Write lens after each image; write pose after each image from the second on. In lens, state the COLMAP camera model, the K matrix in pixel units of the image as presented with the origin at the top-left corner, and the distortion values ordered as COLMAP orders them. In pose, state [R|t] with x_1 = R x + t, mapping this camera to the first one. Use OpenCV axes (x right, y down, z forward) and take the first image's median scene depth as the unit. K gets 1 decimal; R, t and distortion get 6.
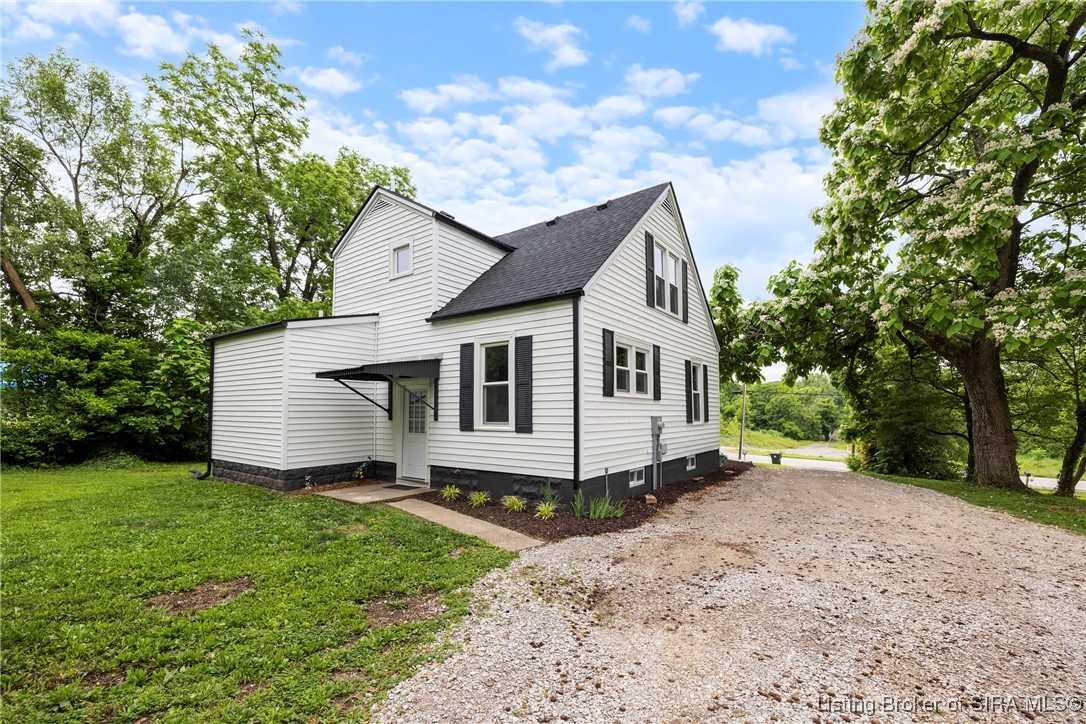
lens RADIAL K [[467.7, 0, 541.4], [0, 467.7, 388.4], [0, 0, 1]] dist [0.000320, 0.000081]
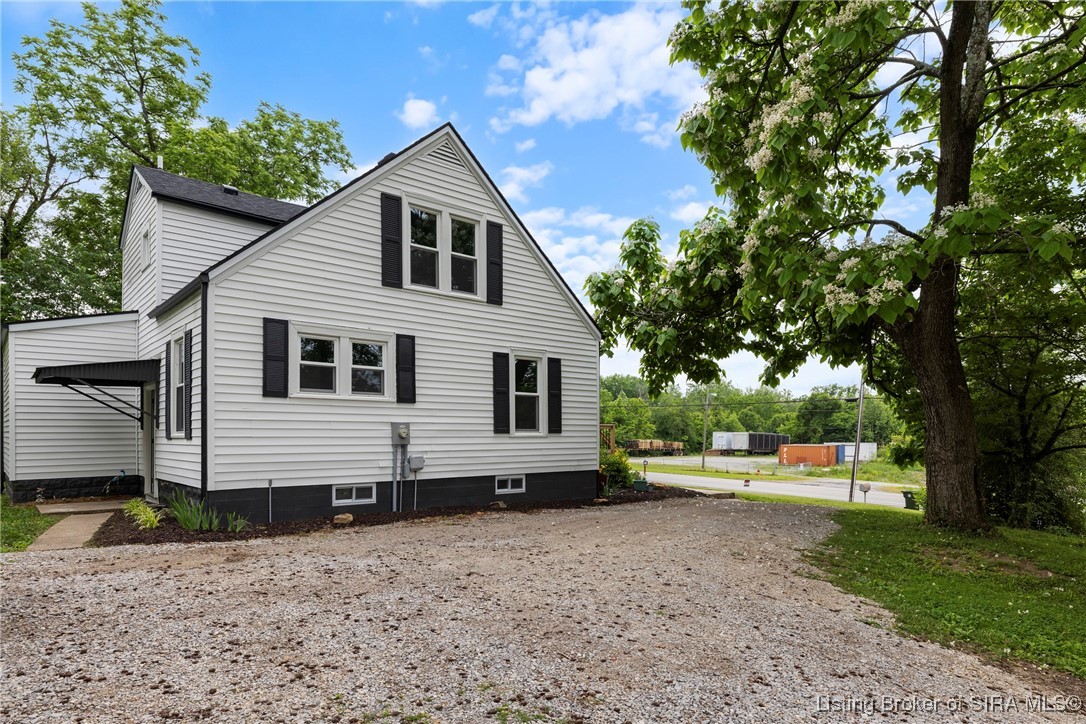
lens RADIAL K [[648.0, 0, 538.2], [0, 648.0, 432.3], [0, 0, 1]] dist [0.000032, -0.000779]
pose [[0.975523, -0.004342, -0.219855, 0.695456], [0.014493, 0.998901, 0.044576, 0.028269], [0.219420, -0.046671, 0.974514, -0.044738]]
